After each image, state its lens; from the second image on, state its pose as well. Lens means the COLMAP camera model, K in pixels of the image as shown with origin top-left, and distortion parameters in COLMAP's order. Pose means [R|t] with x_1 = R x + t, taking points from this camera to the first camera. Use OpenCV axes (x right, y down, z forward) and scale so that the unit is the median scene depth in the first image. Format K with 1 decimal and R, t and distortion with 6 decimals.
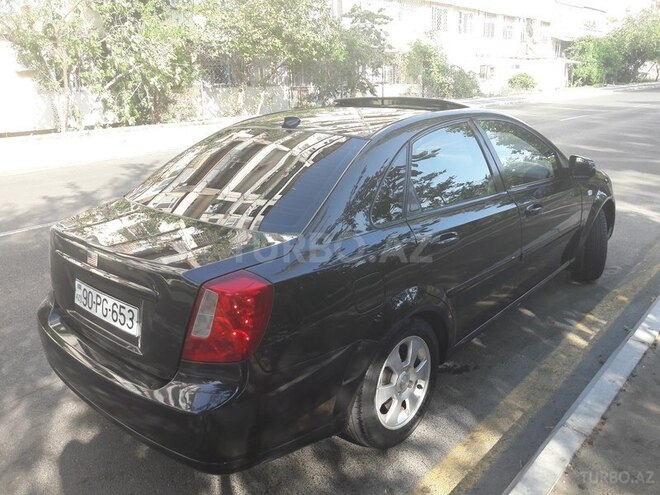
lens RADIAL K [[546.0, 0, 332.1], [0, 546.0, 248.9], [0, 0, 1]] dist [0.010953, -0.020925]
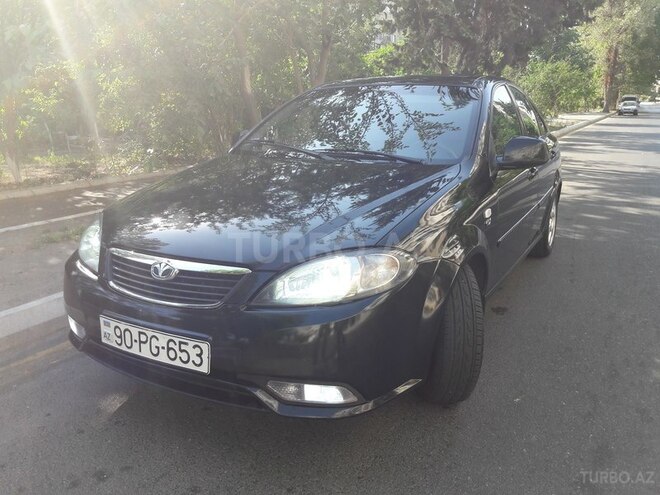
lens RADIAL K [[546.0, 0, 331.5], [0, 546.0, 246.9], [0, 0, 1]] dist [0.010953, -0.020925]
pose [[0.969527, -0.136094, 0.203707, -0.021203], [0.118324, 0.988220, 0.097065, -0.006937], [-0.214517, -0.070004, 0.974208, 0.007570]]
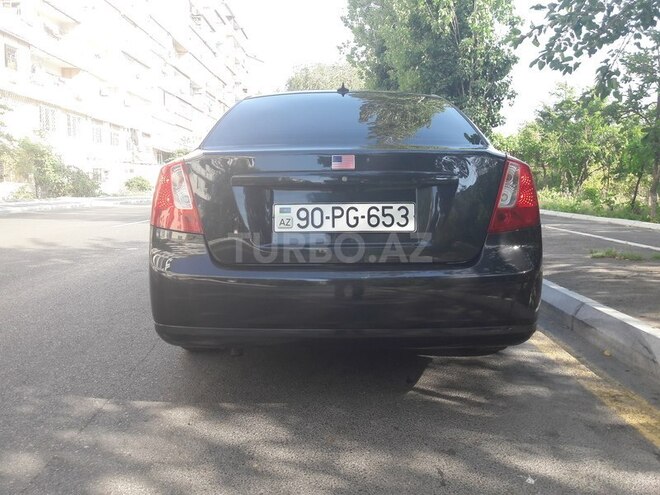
lens RADIAL K [[546.0, 0, 332.4], [0, 546.0, 246.3], [0, 0, 1]] dist [0.010953, -0.020925]
pose [[0.767721, -0.052156, 0.638659, -0.073306], [0.176138, 0.975465, -0.132071, 0.019287], [-0.616101, 0.213886, 0.758071, 0.023494]]
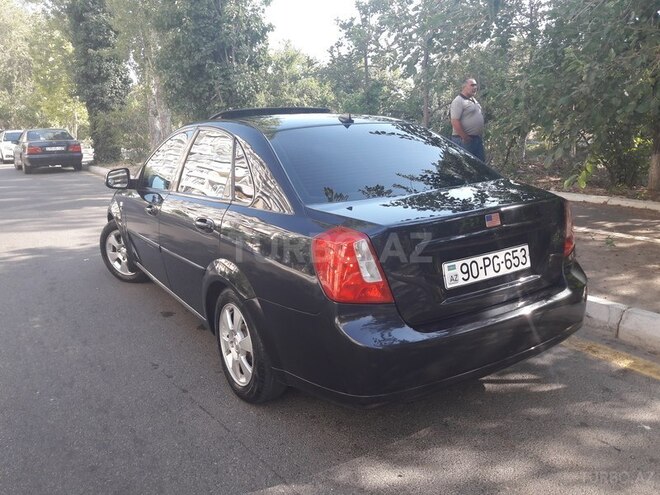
lens RADIAL K [[546.0, 0, 329.4], [0, 546.0, 250.9], [0, 0, 1]] dist [0.010953, -0.020925]
pose [[0.289182, -0.214969, 0.932825, -0.108622], [0.312054, 0.942400, 0.120437, -0.010925], [-0.904984, 0.256263, 0.339607, 0.065488]]
